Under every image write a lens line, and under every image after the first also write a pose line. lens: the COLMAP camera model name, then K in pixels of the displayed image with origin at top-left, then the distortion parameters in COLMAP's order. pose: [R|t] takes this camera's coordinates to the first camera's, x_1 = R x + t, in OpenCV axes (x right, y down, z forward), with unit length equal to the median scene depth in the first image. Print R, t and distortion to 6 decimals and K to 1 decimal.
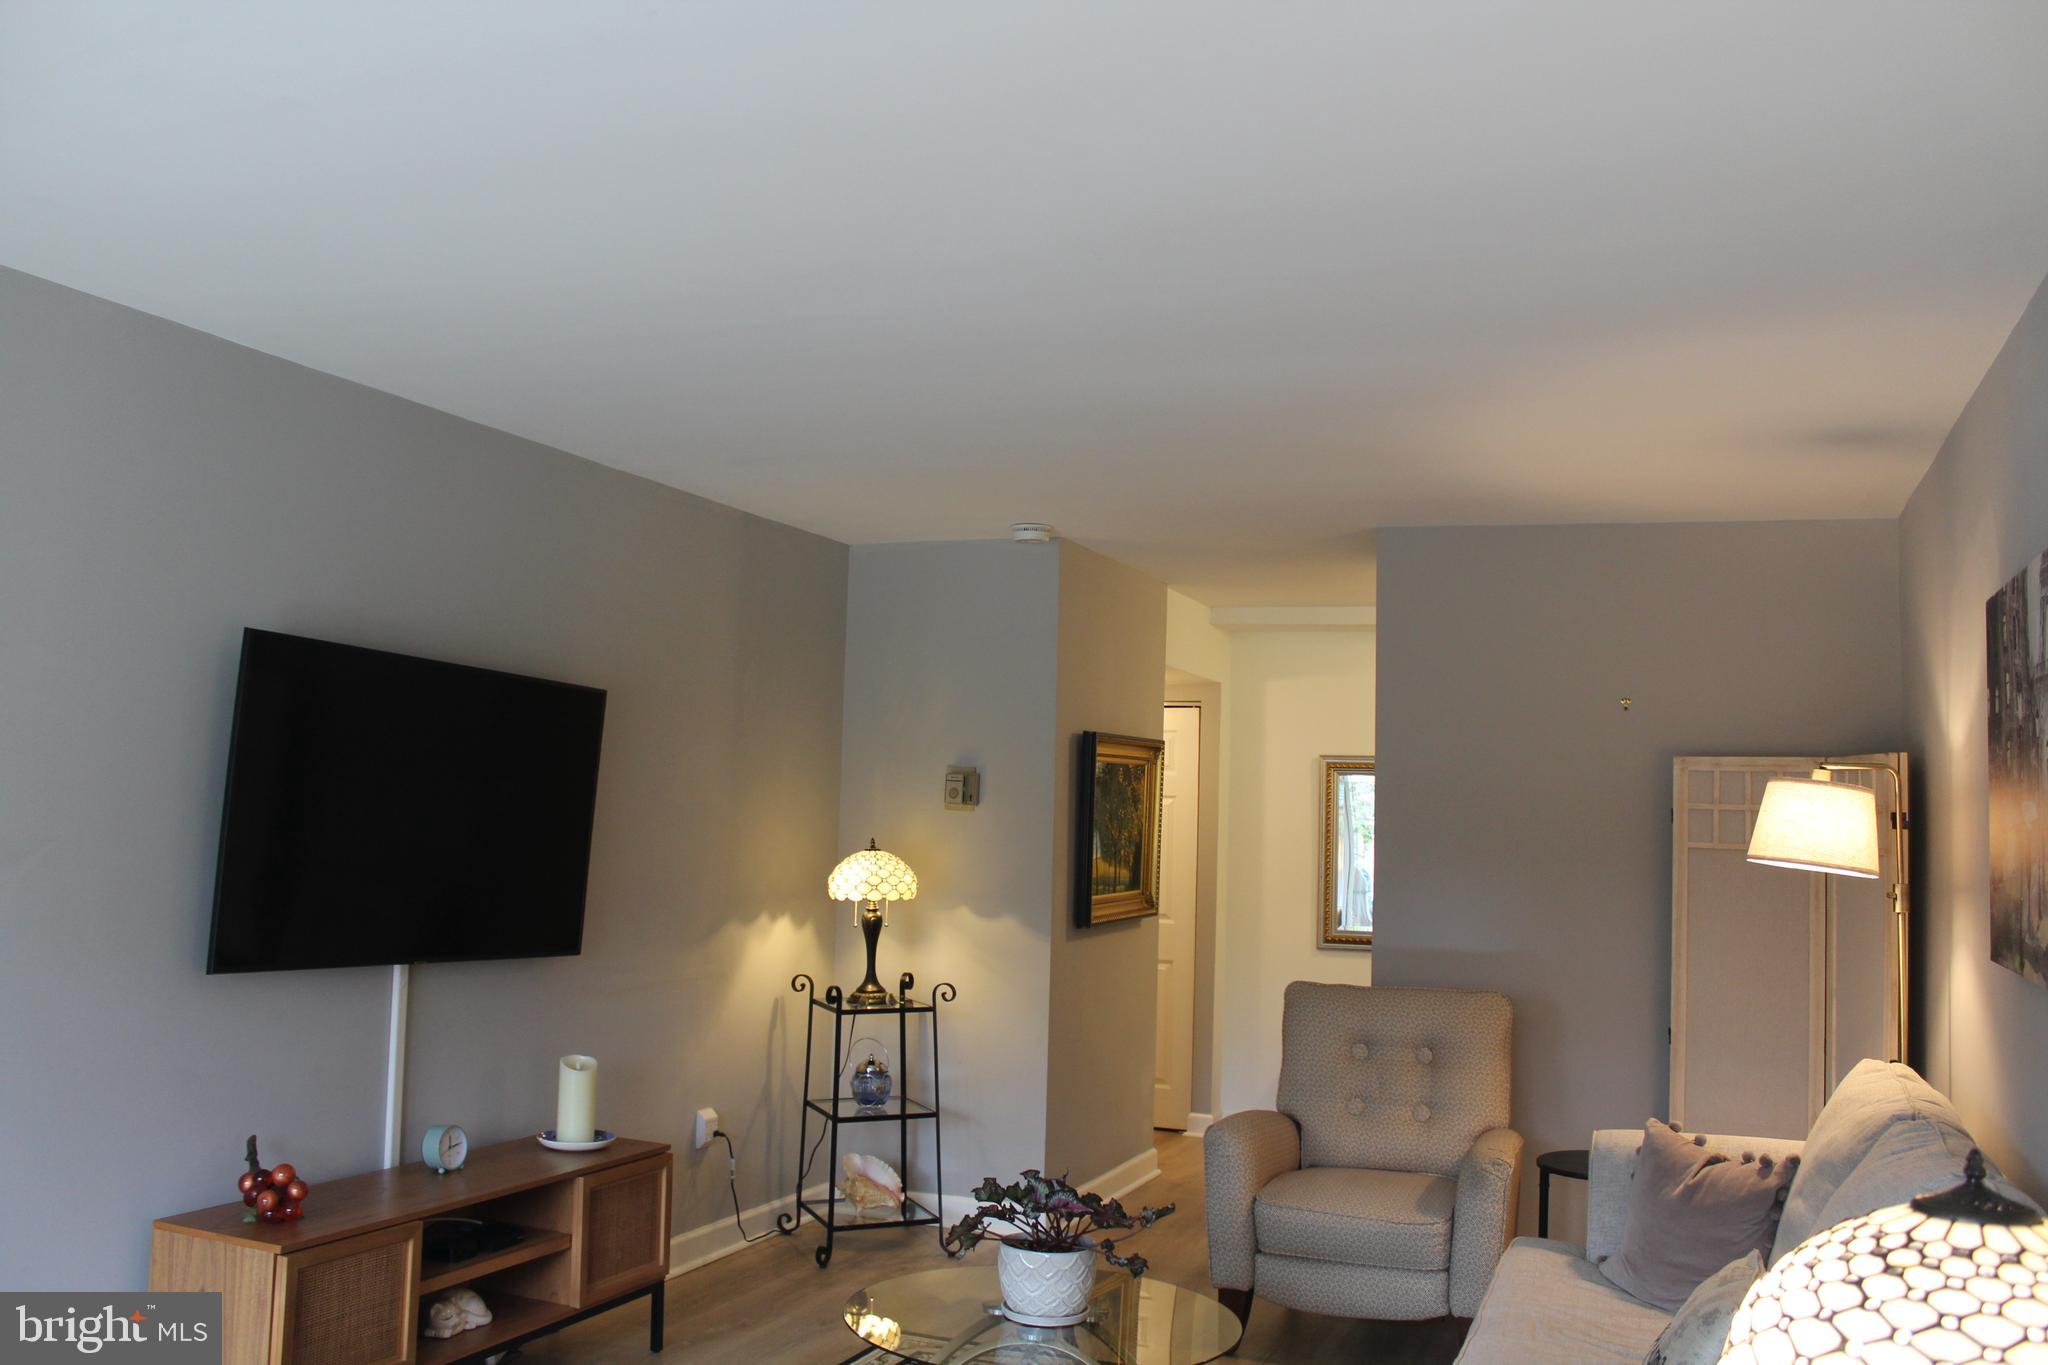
lens RADIAL K [[1723.8, 0, 1032.2], [0, 1723.8, 673.1], [0, 0, 1]] dist [-0.164273, 0.146859]
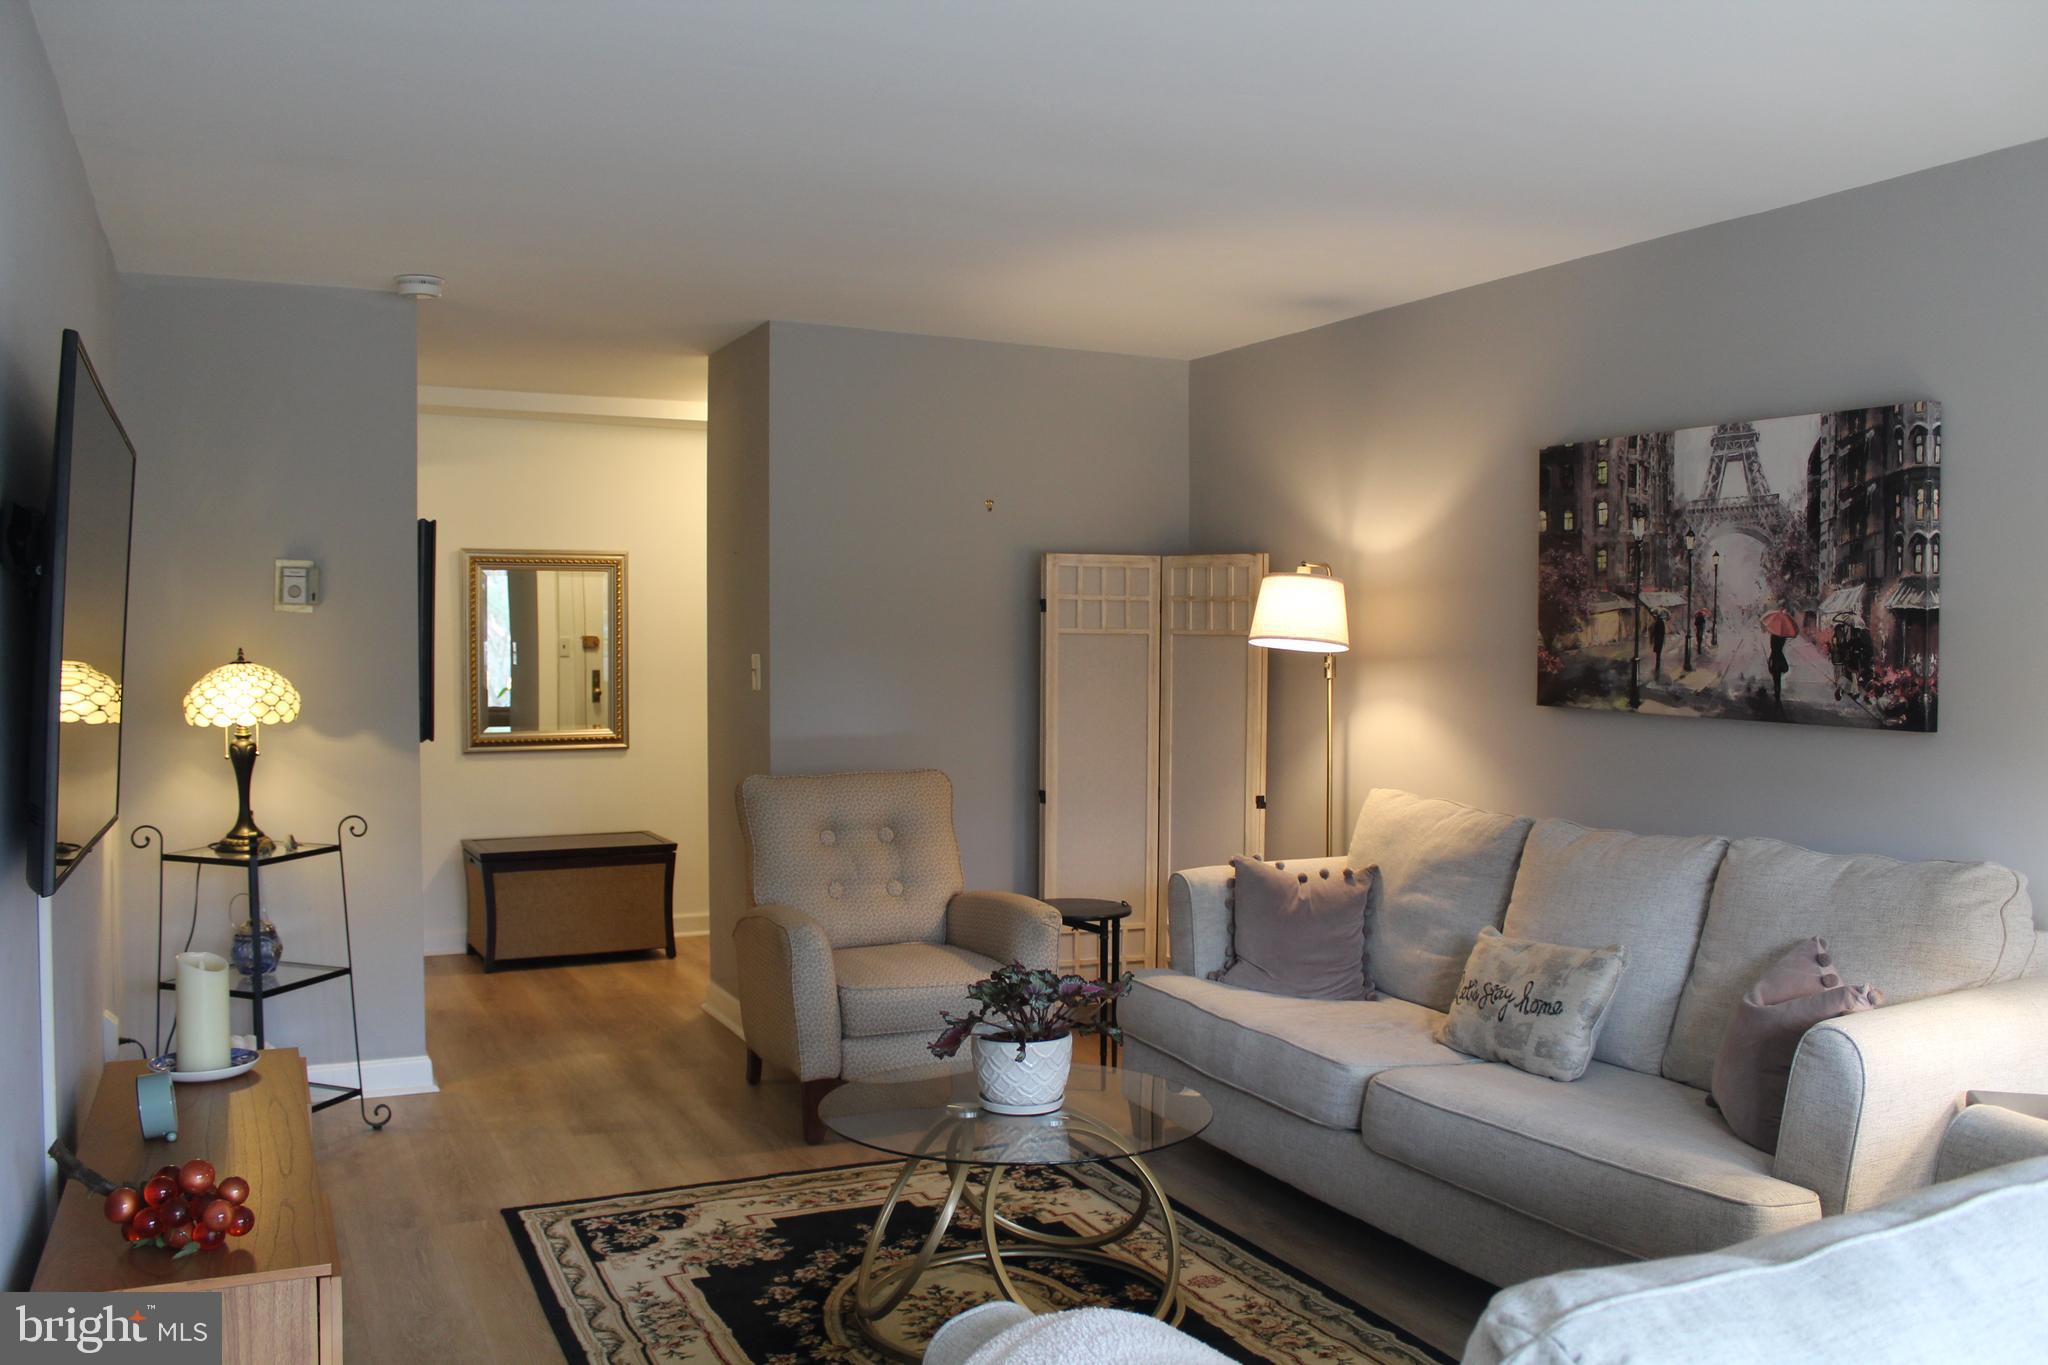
lens RADIAL K [[1723.8, 0, 1027.8], [0, 1723.8, 681.1], [0, 0, 1]] dist [-0.164273, 0.146859]
pose [[0.668211, -0.047797, 0.742435, -0.472359], [-0.044562, 0.993571, 0.104071, 0.014305], [-0.742636, -0.102626, 0.661786, 0.223219]]
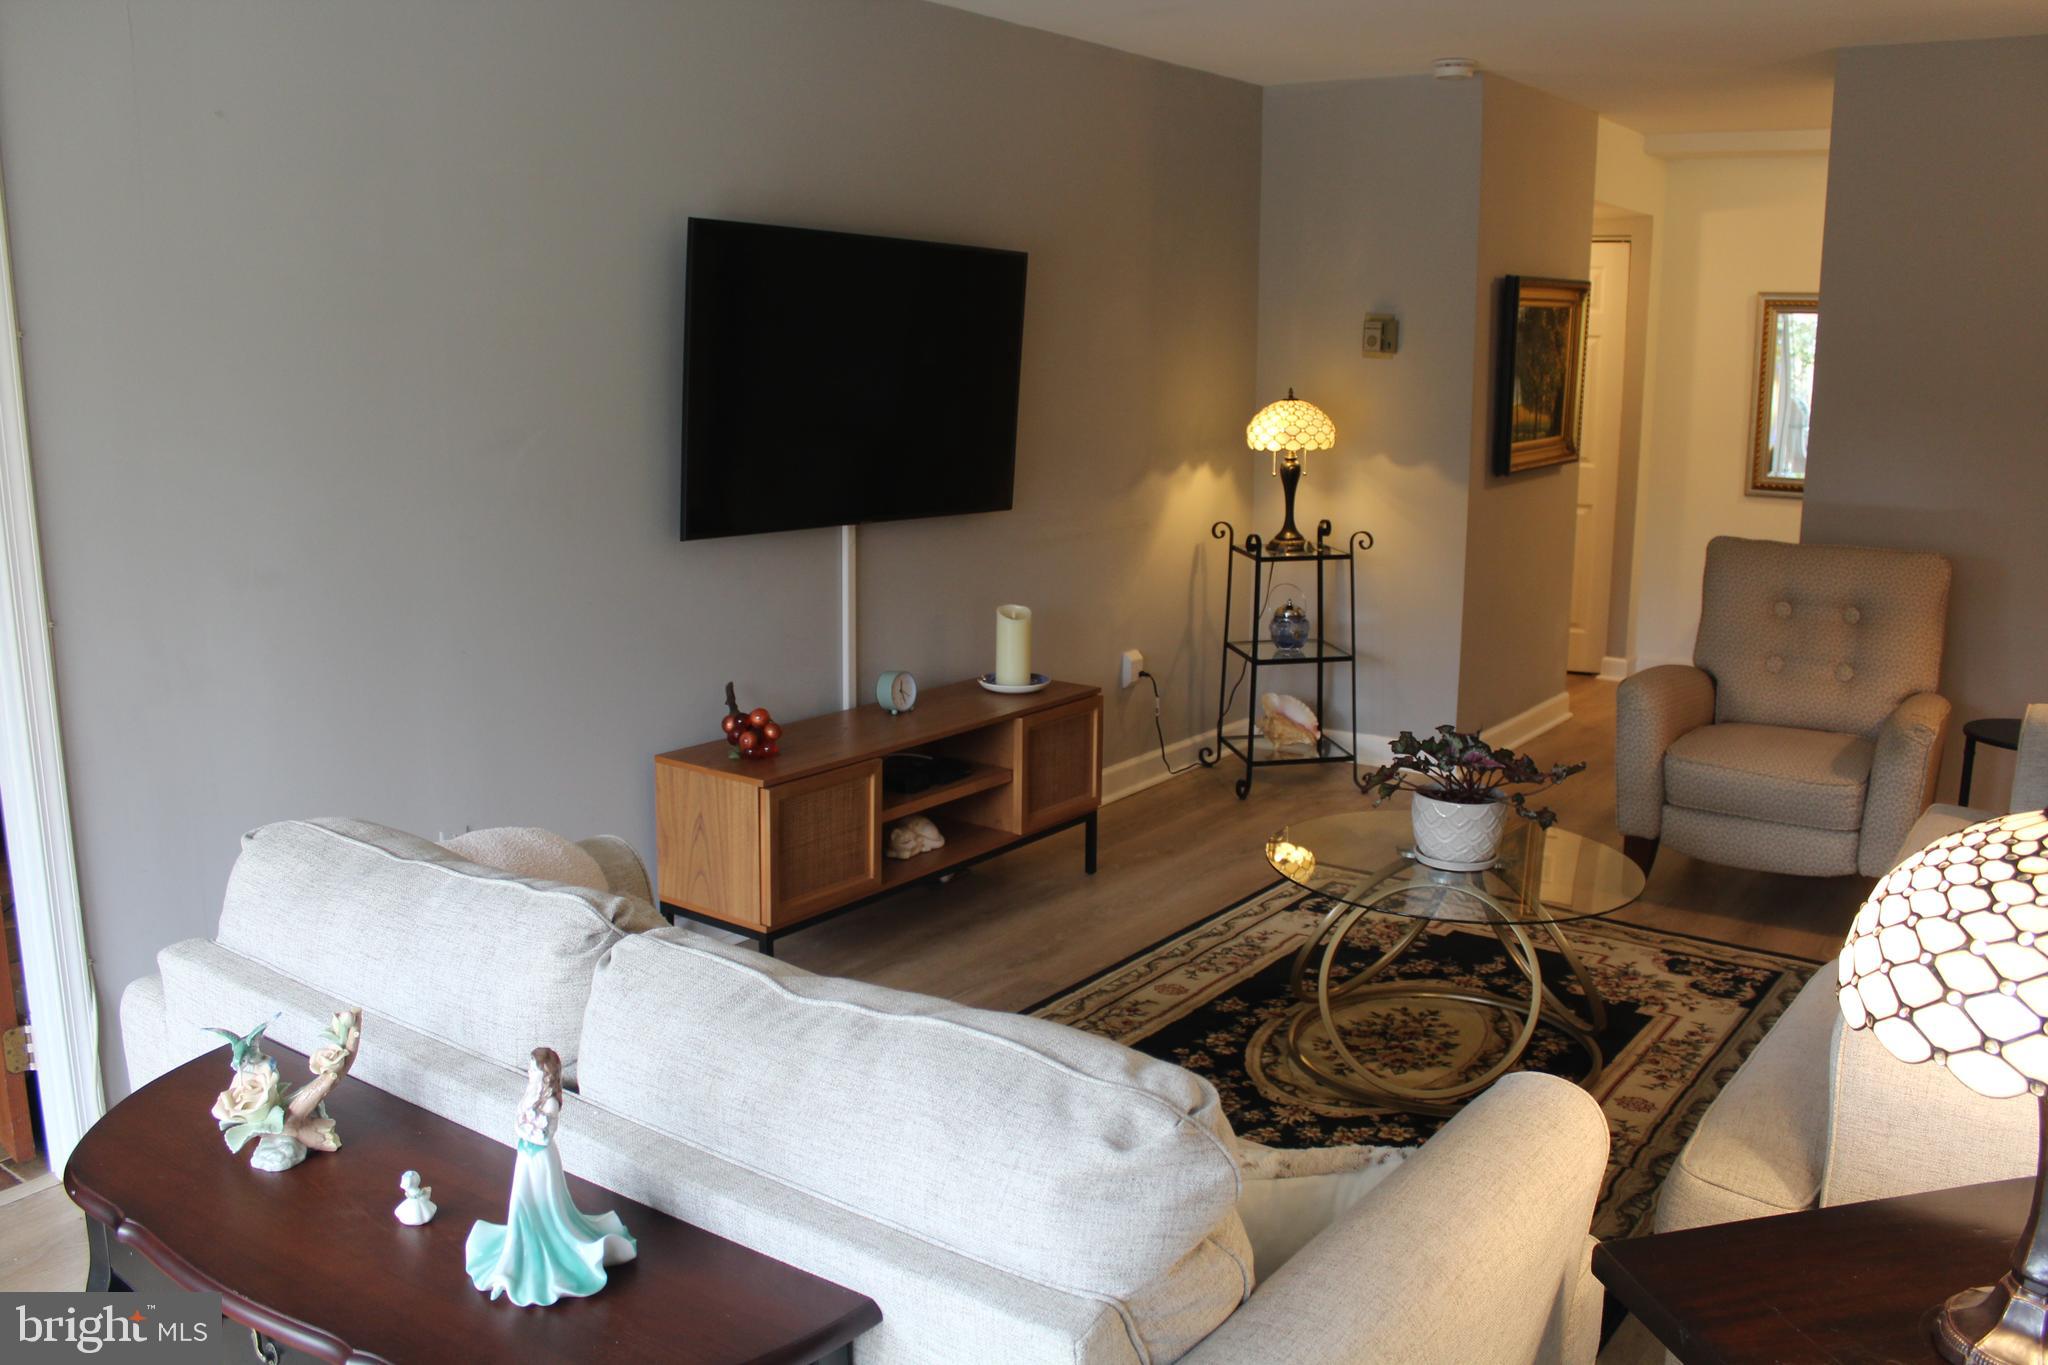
lens RADIAL K [[1723.8, 0, 1026.9], [0, 1723.8, 683.1], [0, 0, 1]] dist [-0.164273, 0.146859]
pose [[0.971392, 0.024708, -0.236194, -0.002301], [0.041754, 0.961311, 0.272283, -0.018672], [0.233783, -0.274356, 0.932778, -0.019742]]
